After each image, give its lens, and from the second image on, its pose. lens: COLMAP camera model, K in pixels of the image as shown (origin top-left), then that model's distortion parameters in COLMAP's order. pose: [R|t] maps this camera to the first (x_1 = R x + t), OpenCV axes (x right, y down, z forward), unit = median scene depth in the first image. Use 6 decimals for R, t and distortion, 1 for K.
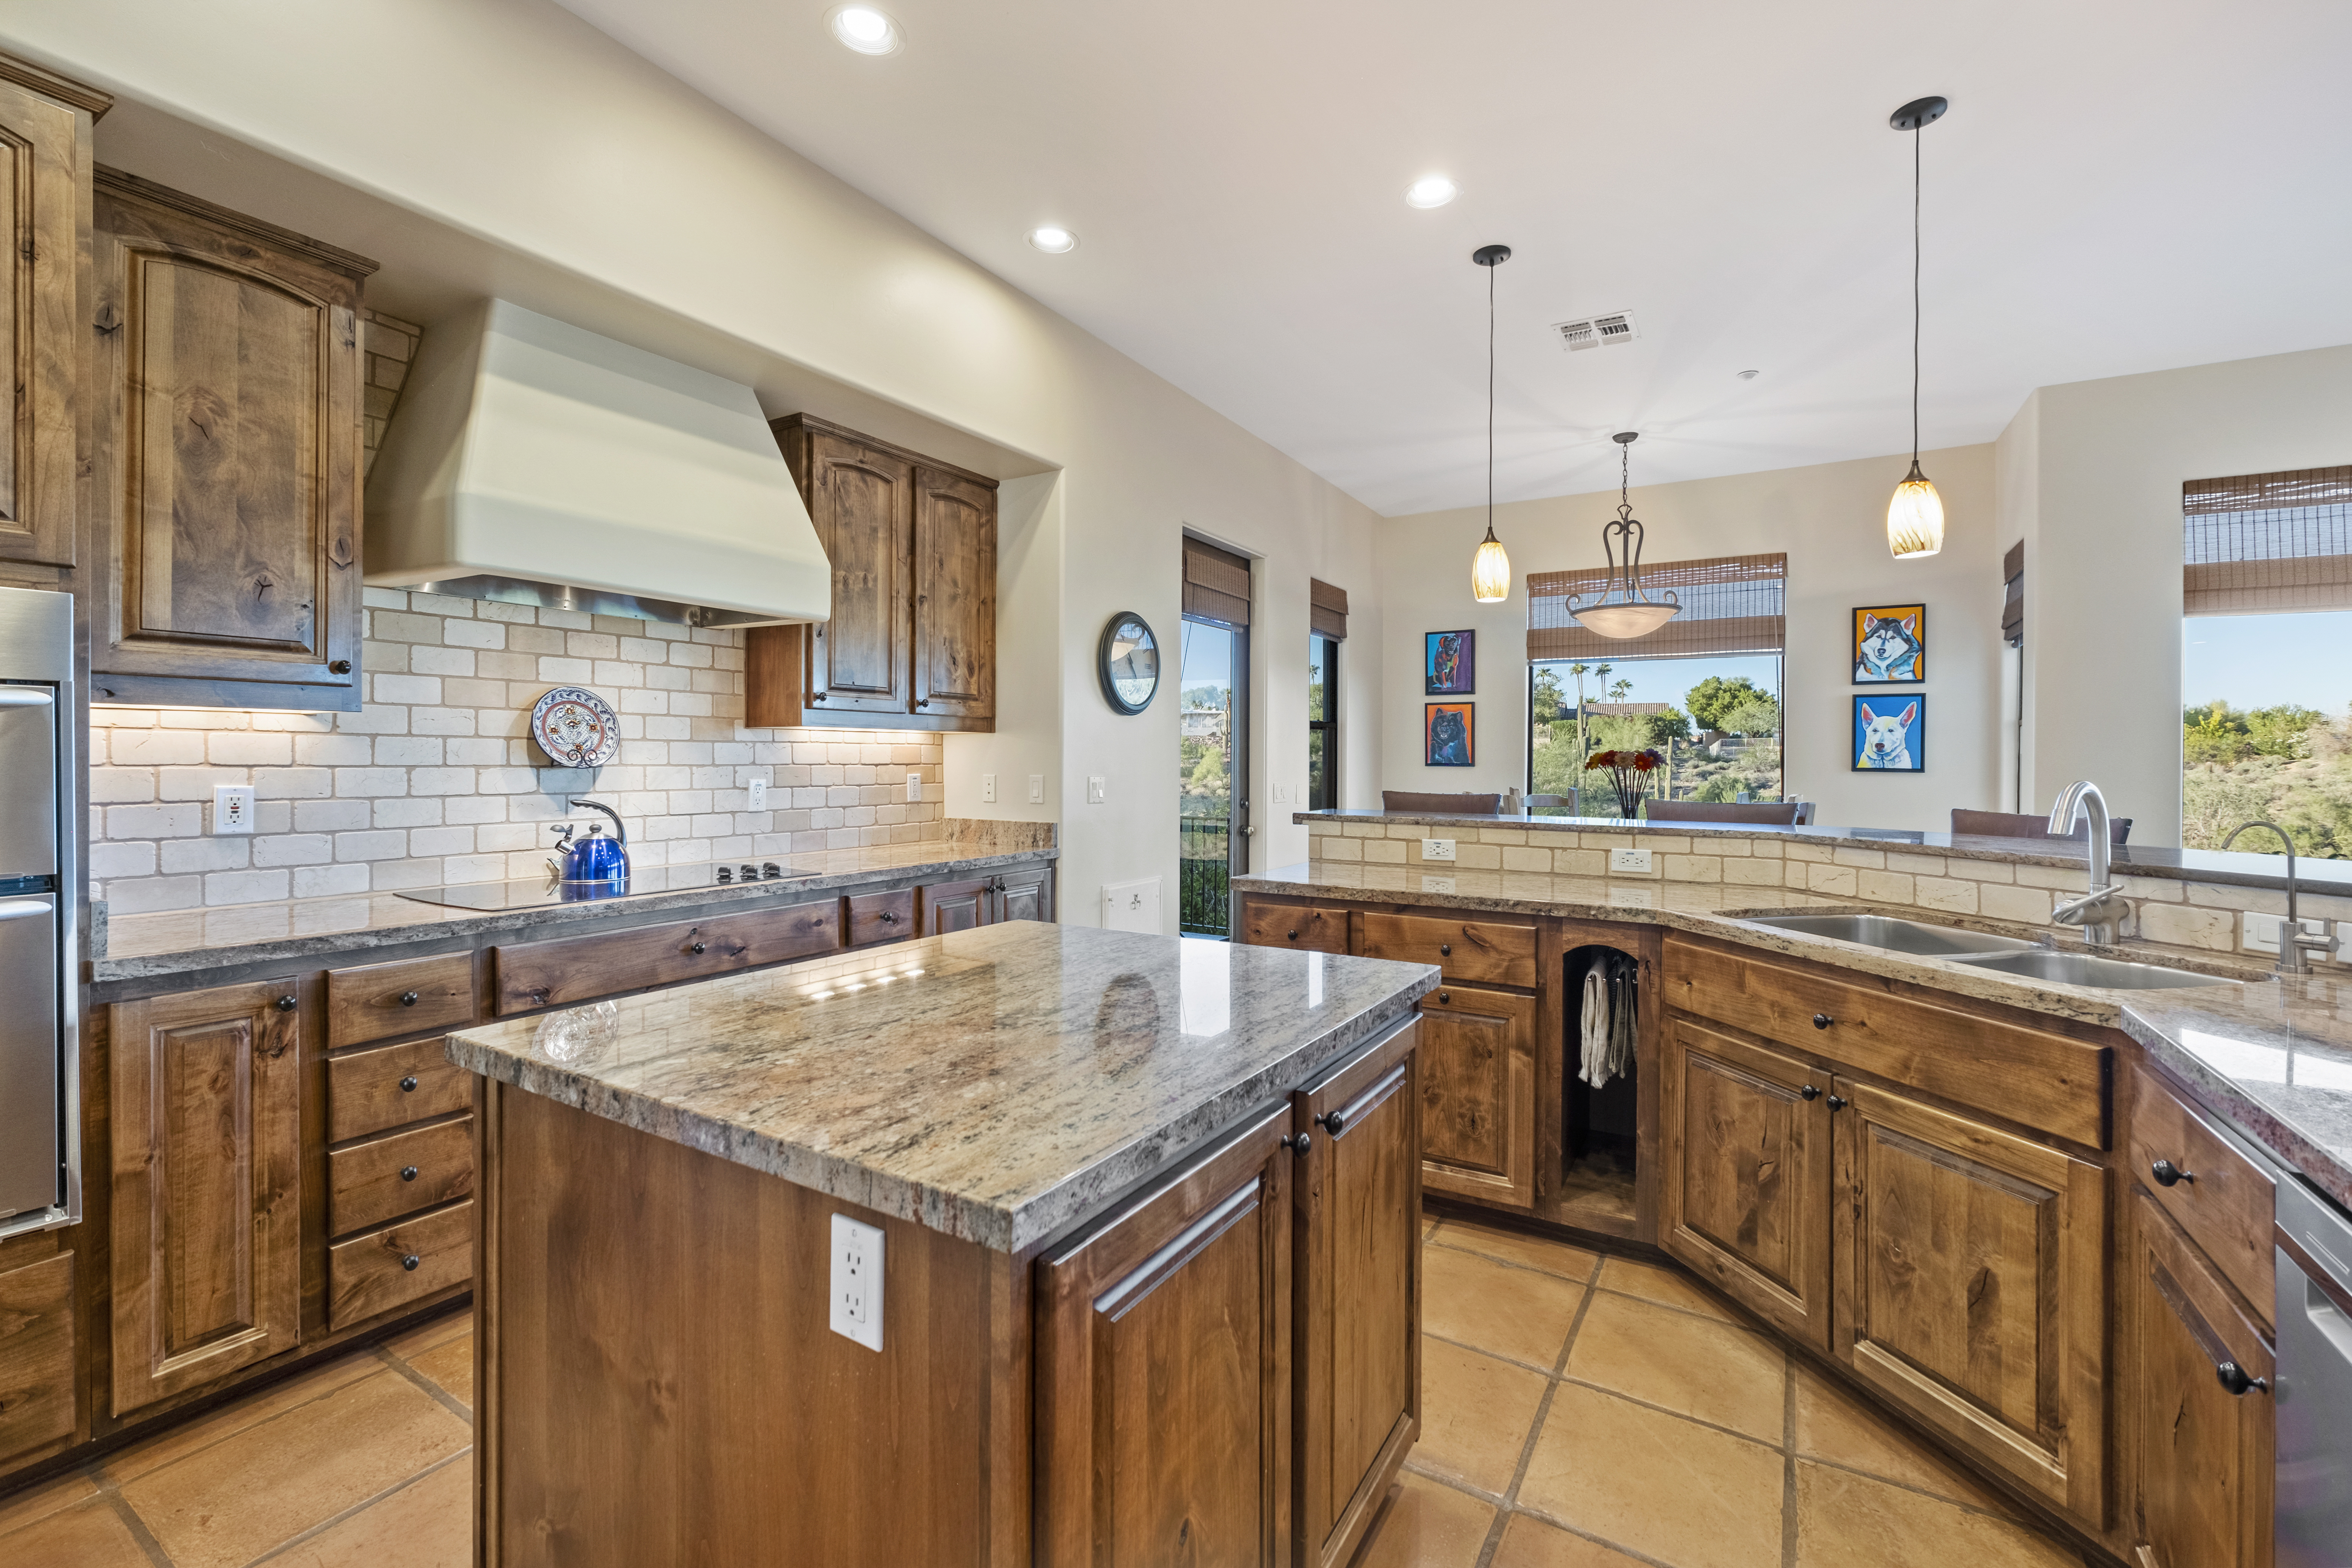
lens RADIAL K [[985.0, 0, 1182.0], [0, 985.0, 772.0], [0, 0, 1]] dist [-0.004161, 0.000110]
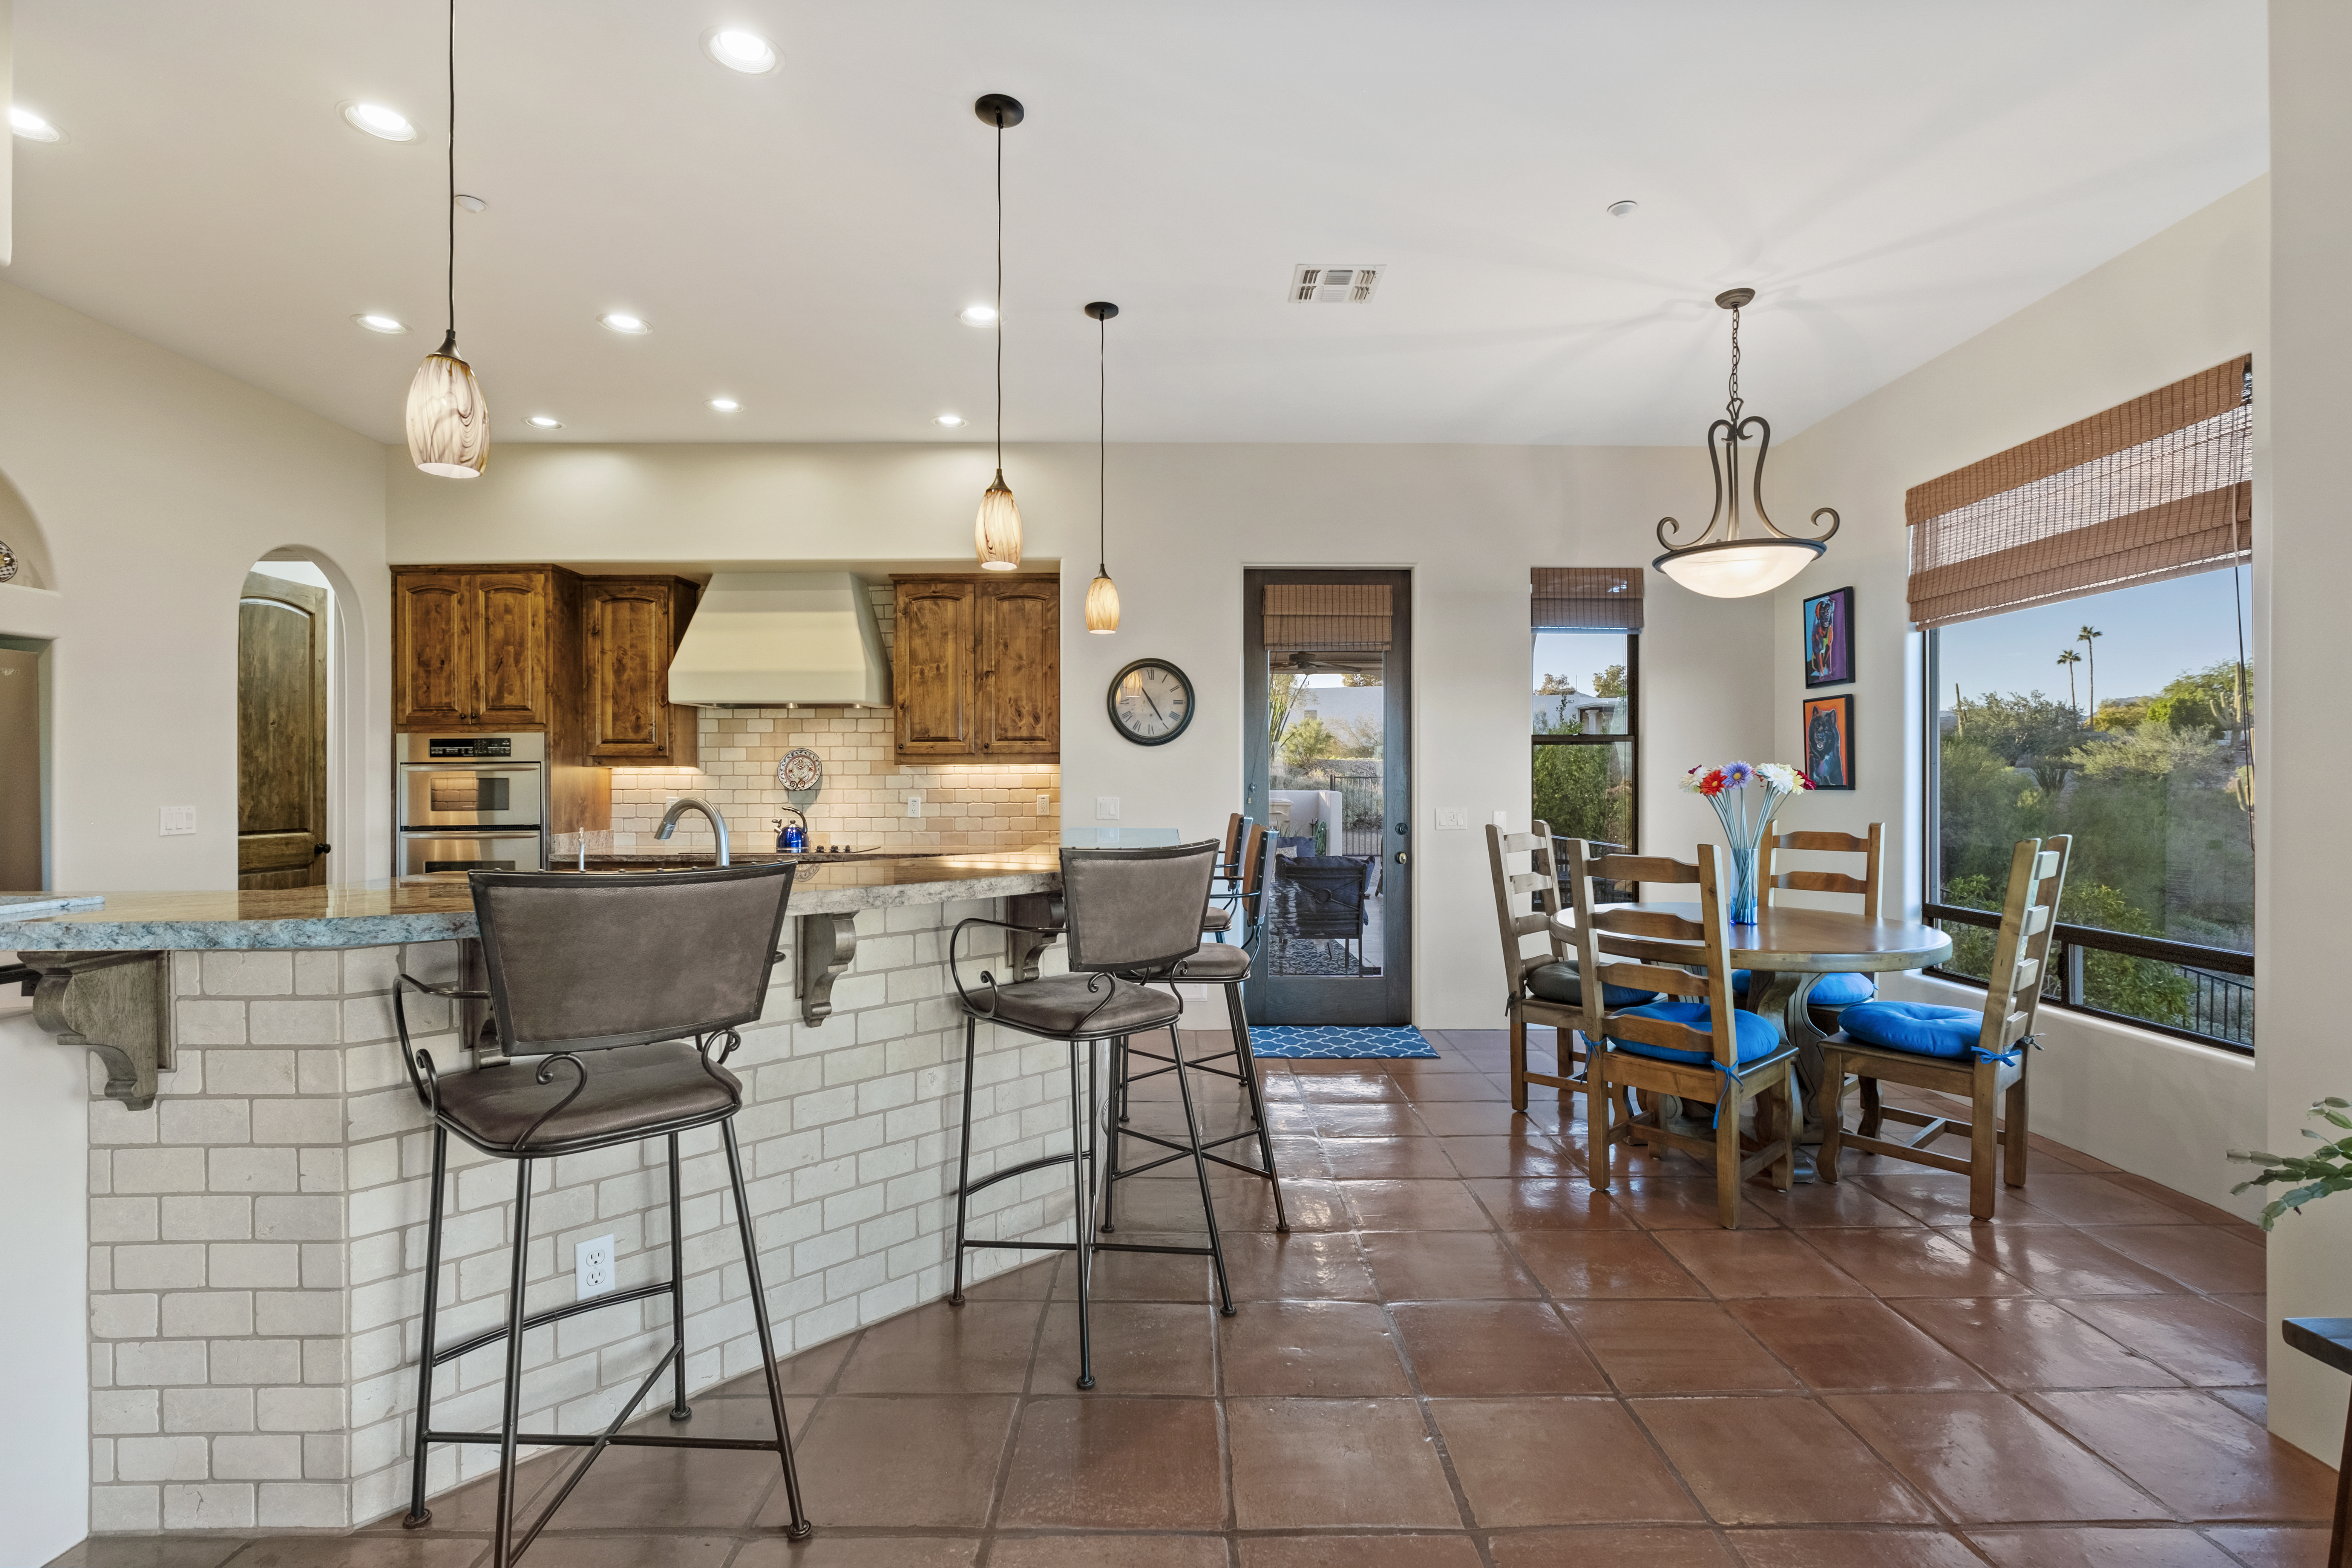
lens RADIAL K [[1043.8, 0, 1177.7], [0, 1043.8, 792.6], [0, 0, 1]] dist [-0.014773, 0.000093]
pose [[0.531637, 0.001351, -0.846971, 1.263041], [-0.005558, 0.999983, -0.001893, -0.000002], [0.846954, 0.005714, 0.531635, 0.455961]]
